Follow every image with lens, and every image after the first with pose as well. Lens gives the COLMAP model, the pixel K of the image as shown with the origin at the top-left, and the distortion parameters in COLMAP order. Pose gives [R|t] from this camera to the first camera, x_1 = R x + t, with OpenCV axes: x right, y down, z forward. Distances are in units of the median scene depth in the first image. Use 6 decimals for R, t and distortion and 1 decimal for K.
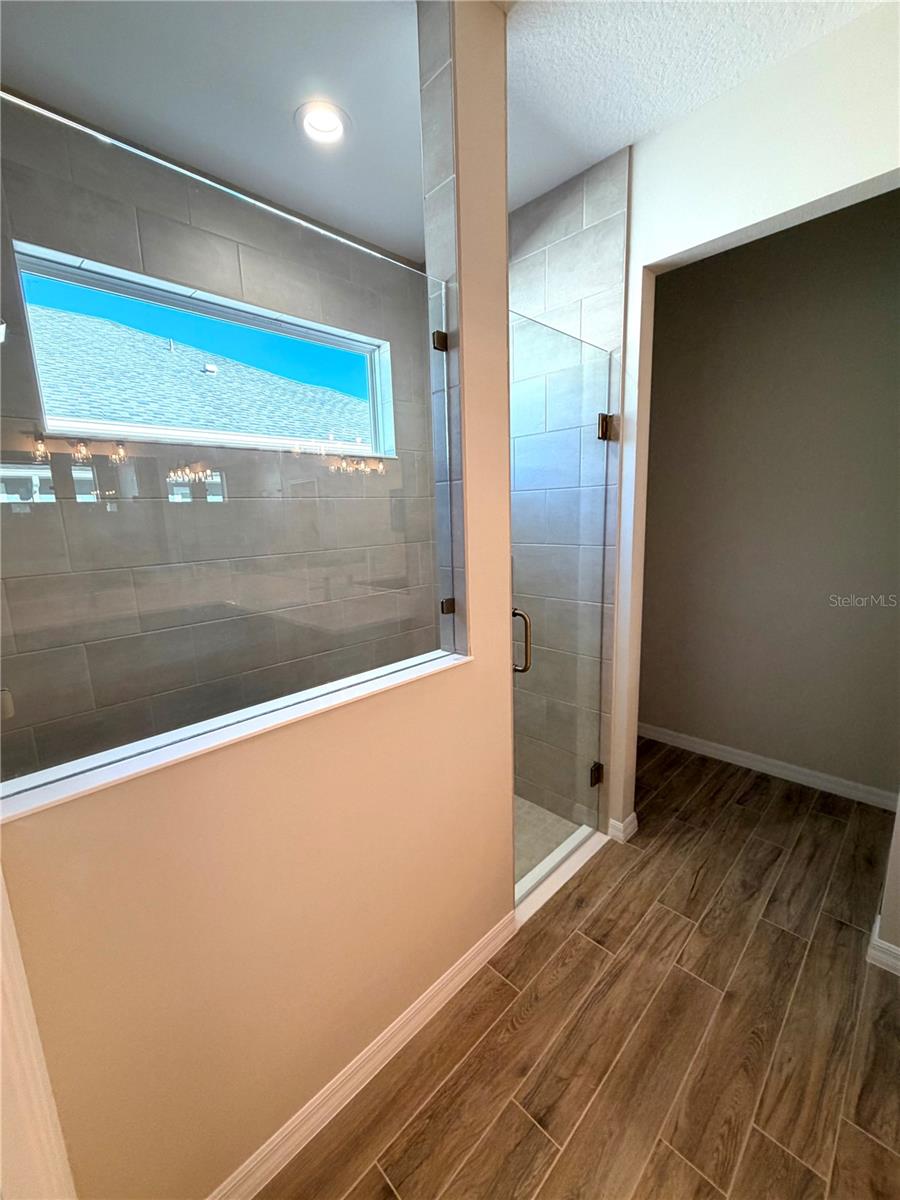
lens RADIAL K [[478.0, 0, 450.0], [0, 478.0, 600.0], [0, 0, 1]] dist [-0.003516, -0.000209]
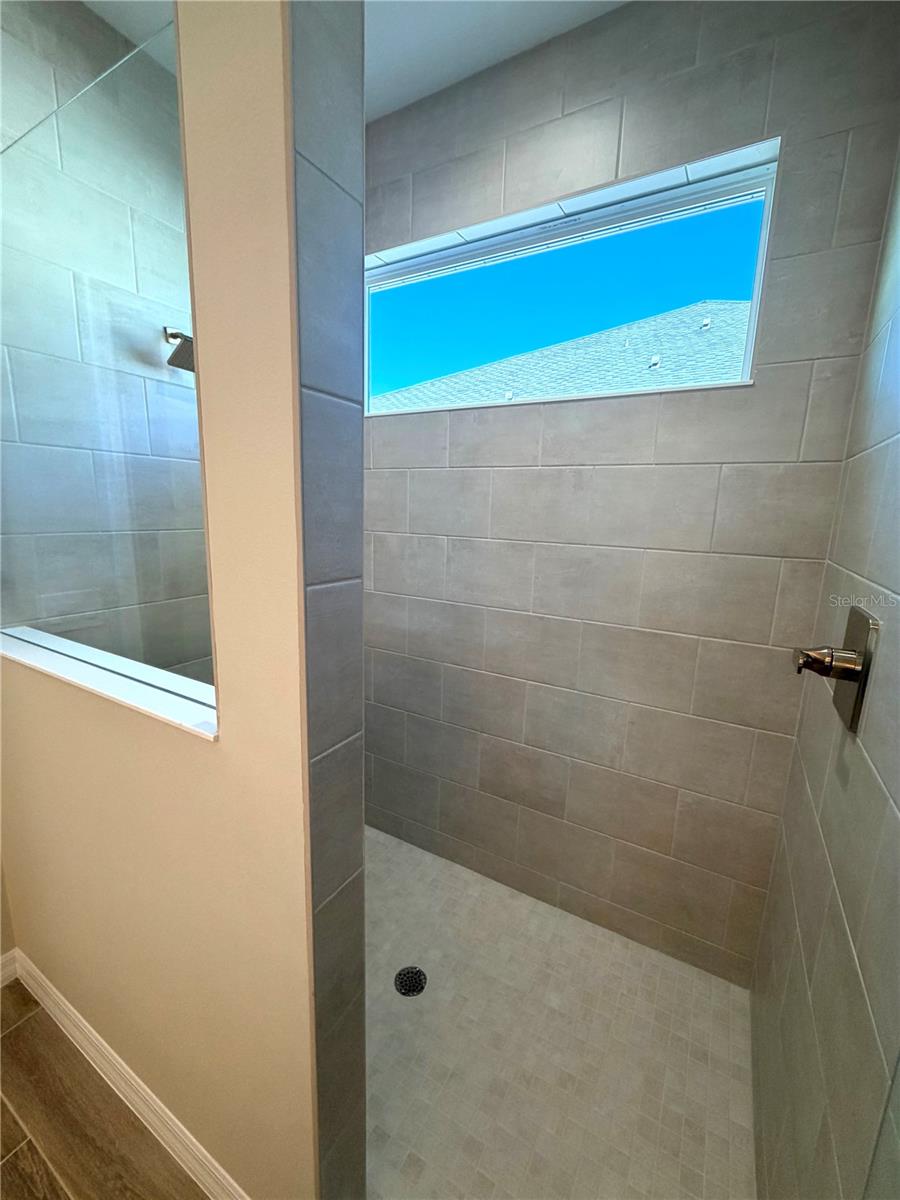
lens RADIAL K [[478.0, 0, 450.0], [0, 478.0, 600.0], [0, 0, 1]] dist [-0.003516, -0.000209]
pose [[0.273434, 0.221071, -0.936142, 0.407315], [-0.206841, 0.963977, 0.167229, -0.120851], [0.939388, 0.147906, 0.309311, 0.737336]]
